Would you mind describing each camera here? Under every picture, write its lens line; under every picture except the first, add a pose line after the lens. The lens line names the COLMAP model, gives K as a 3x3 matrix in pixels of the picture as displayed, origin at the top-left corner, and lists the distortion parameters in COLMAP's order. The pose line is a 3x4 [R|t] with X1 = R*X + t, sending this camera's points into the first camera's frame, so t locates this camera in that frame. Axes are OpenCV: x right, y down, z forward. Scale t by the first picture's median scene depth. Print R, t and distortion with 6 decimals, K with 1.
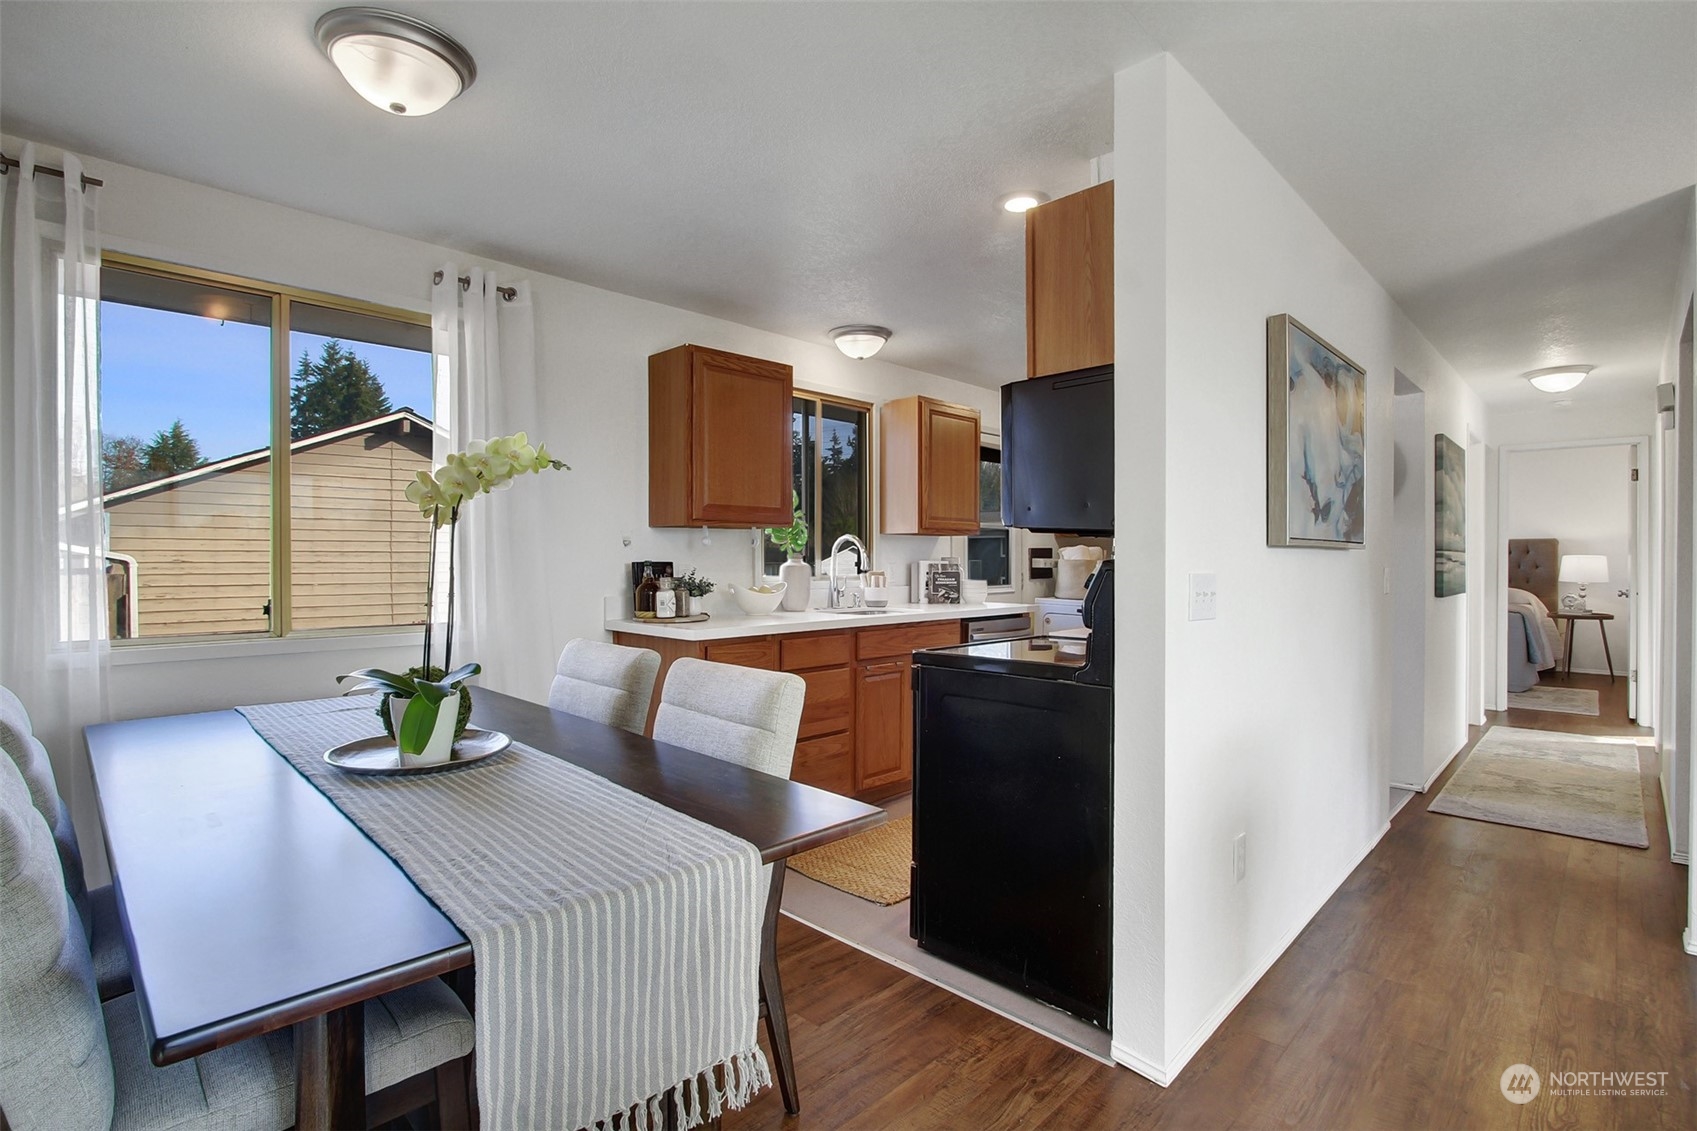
lens RADIAL K [[816.0, 0, 821.0], [0, 816.0, 560.2], [0, 0, 1]] dist [-0.017458, 0.004812]
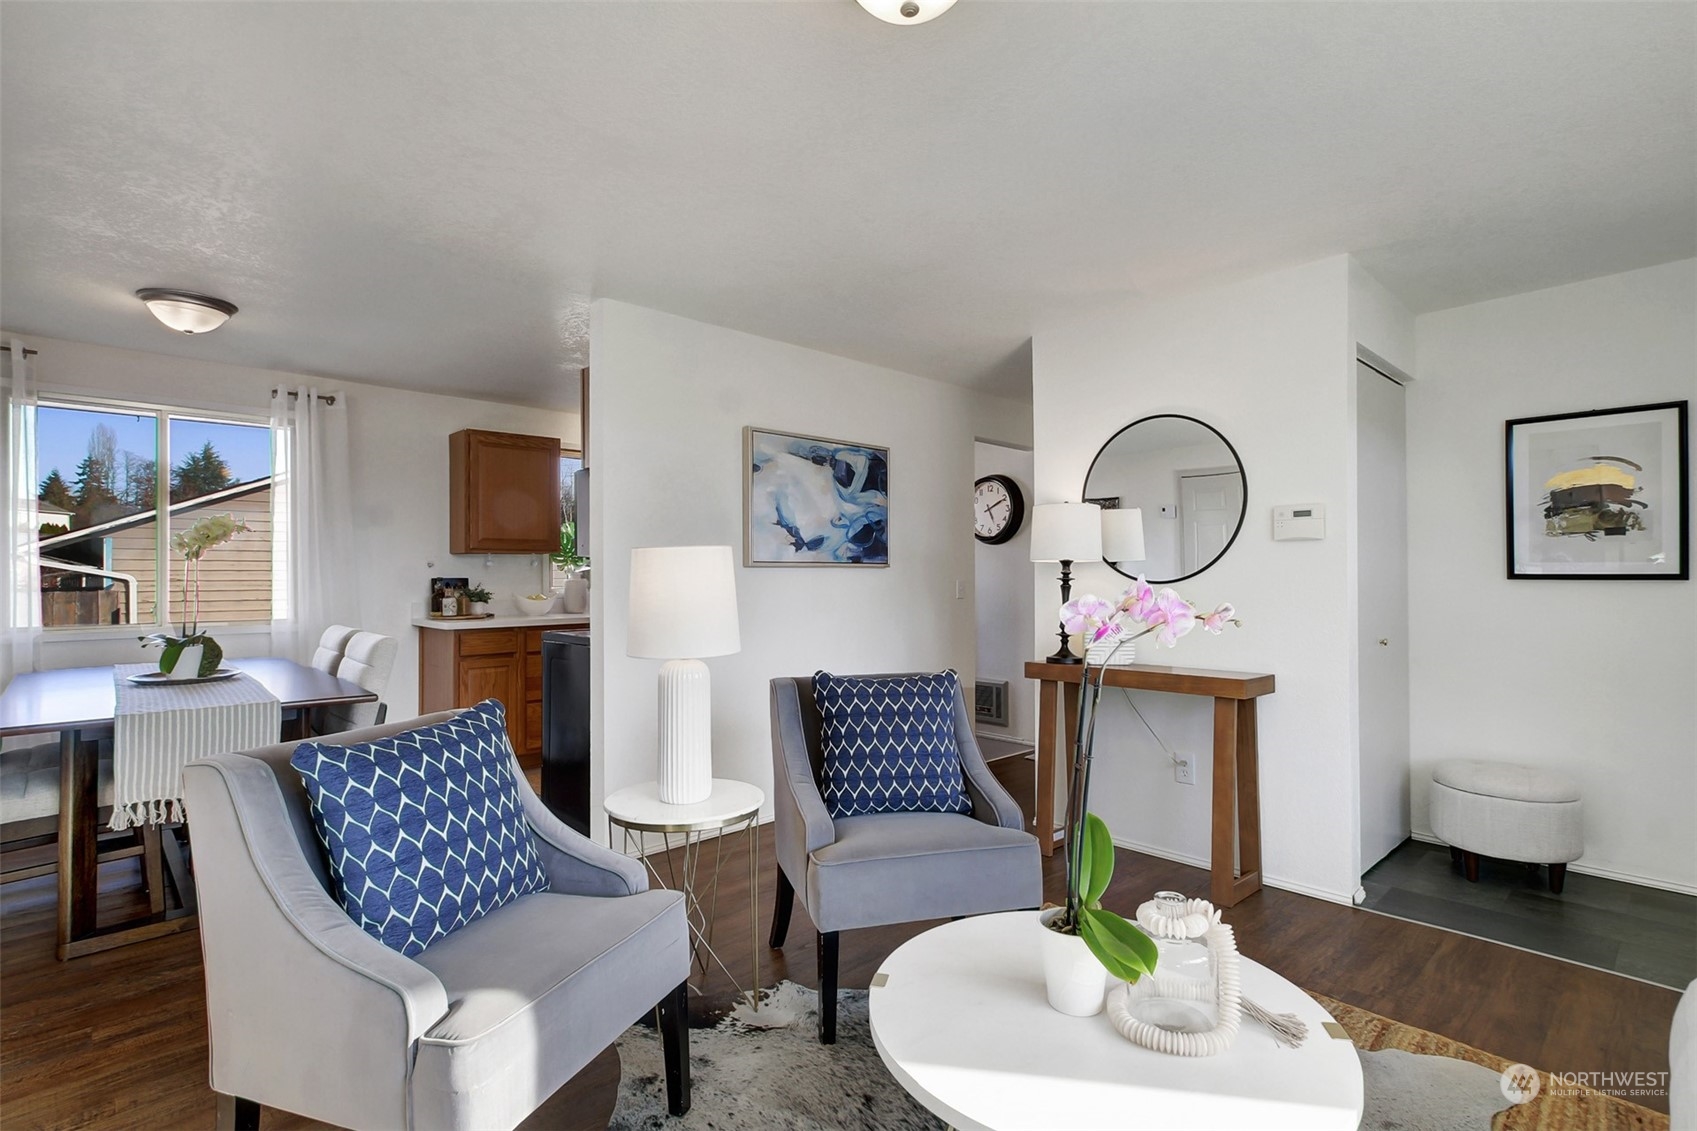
lens RADIAL K [[816.0, 0, 882.9], [0, 816.0, 571.3], [0, 0, 1]] dist [-0.017458, 0.004812]
pose [[0.999853, -0.004887, 0.016437, 0.522148], [0.004980, 0.999971, -0.005674, 0.001908], [-0.016408, 0.005755, 0.999849, -0.435229]]
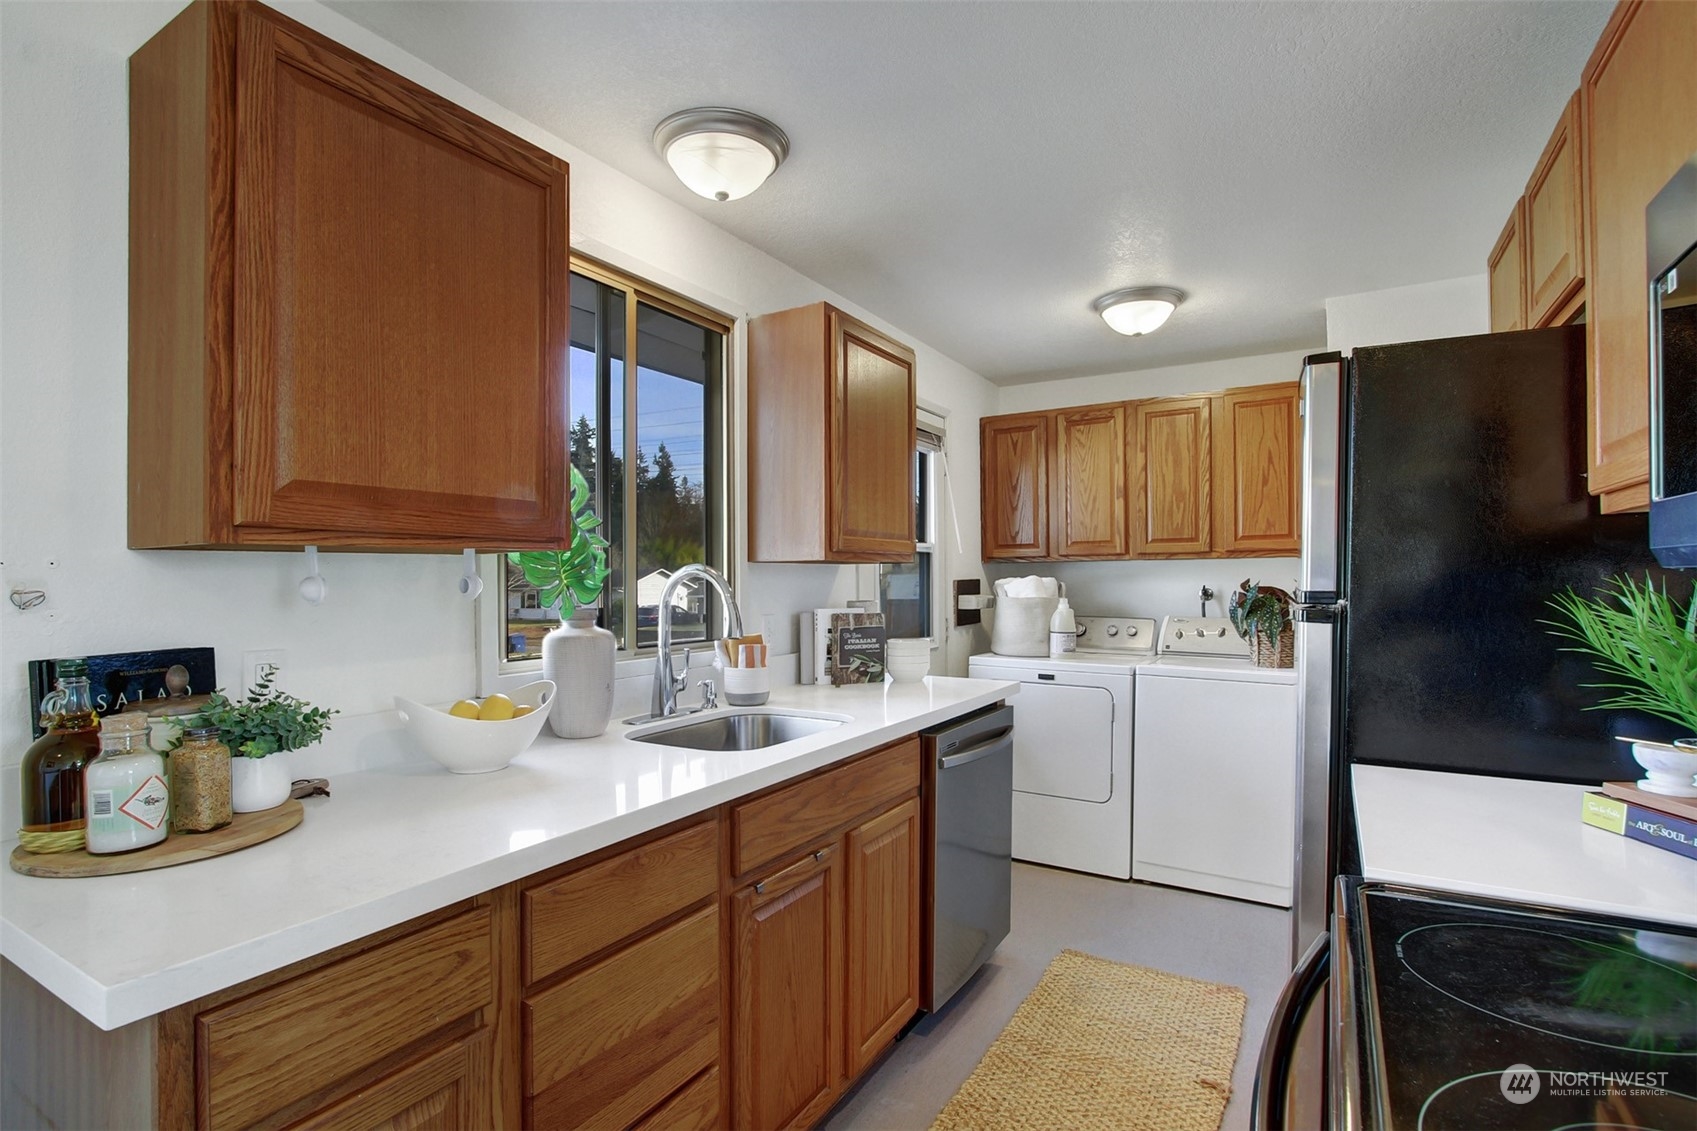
lens RADIAL K [[816.0, 0, 840.2], [0, 816.0, 575.2], [0, 0, 1]] dist [-0.017458, 0.004812]
pose [[0.967383, -0.005110, 0.253265, -0.006618], [0.006418, 0.999970, -0.004341, -0.026071], [-0.253236, 0.005825, 0.967387, 0.591660]]
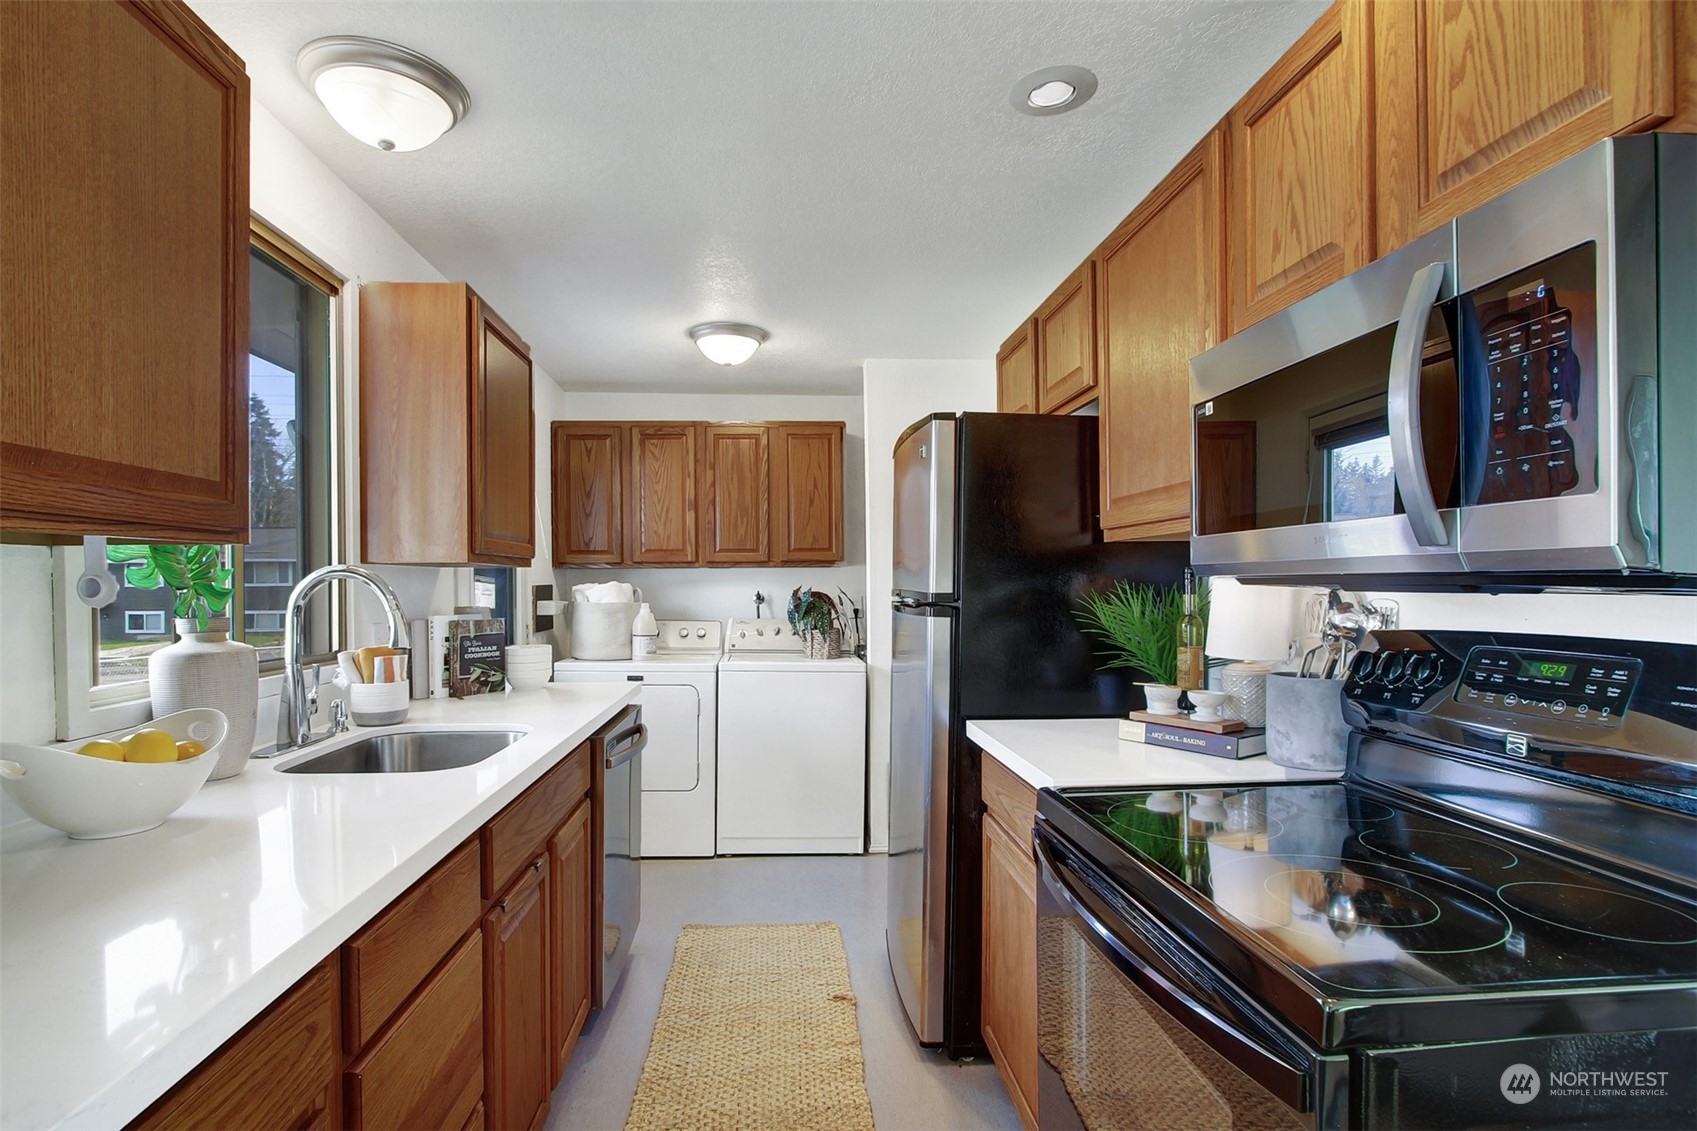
lens RADIAL K [[816.0, 0, 810.0], [0, 816.0, 593.3], [0, 0, 1]] dist [-0.017458, 0.004812]
pose [[0.660149, -0.010395, 0.751063, -0.137156], [0.002484, 0.999929, 0.011656, -0.024528], [-0.751131, -0.005829, 0.660127, 0.634617]]
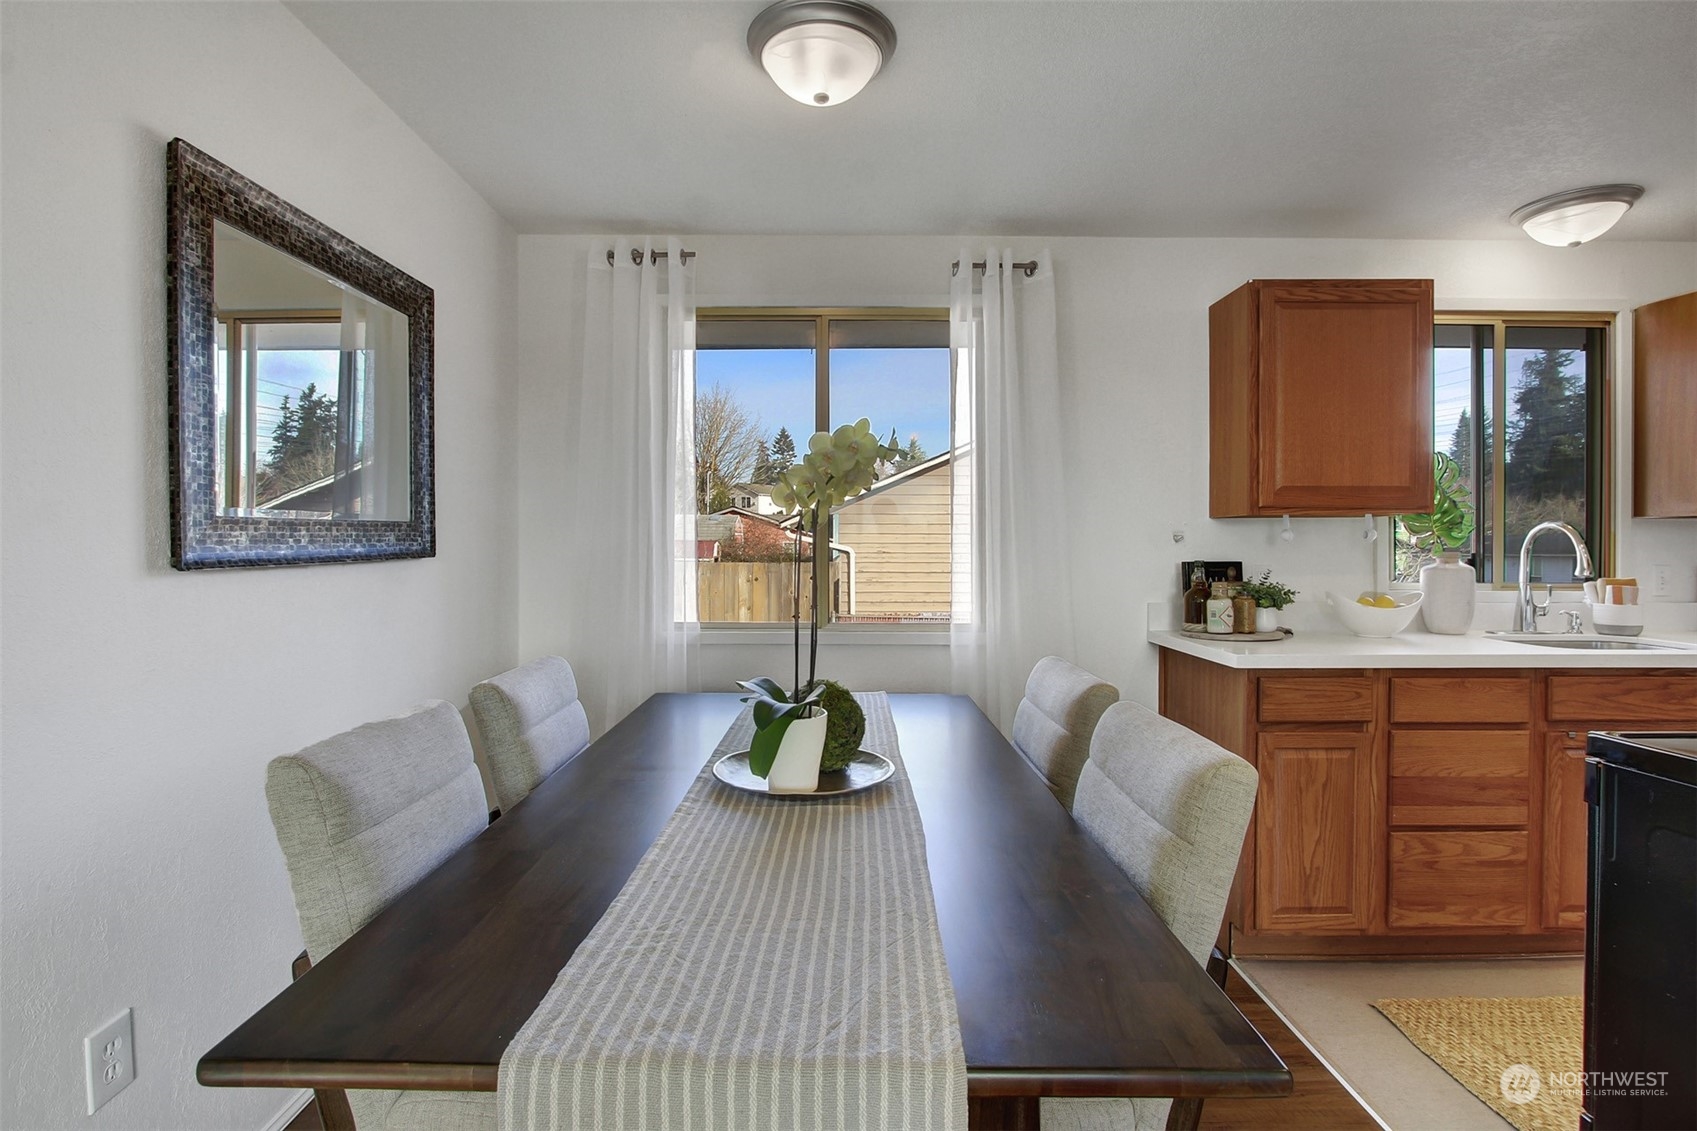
lens RADIAL K [[816.0, 0, 833.6], [0, 816.0, 549.4], [0, 0, 1]] dist [-0.017458, 0.004812]
pose [[0.711774, 0.002242, -0.702405, 0.089266], [-0.002098, 0.999997, 0.001065, -0.009764], [0.702405, 0.000716, 0.711777, 0.163762]]
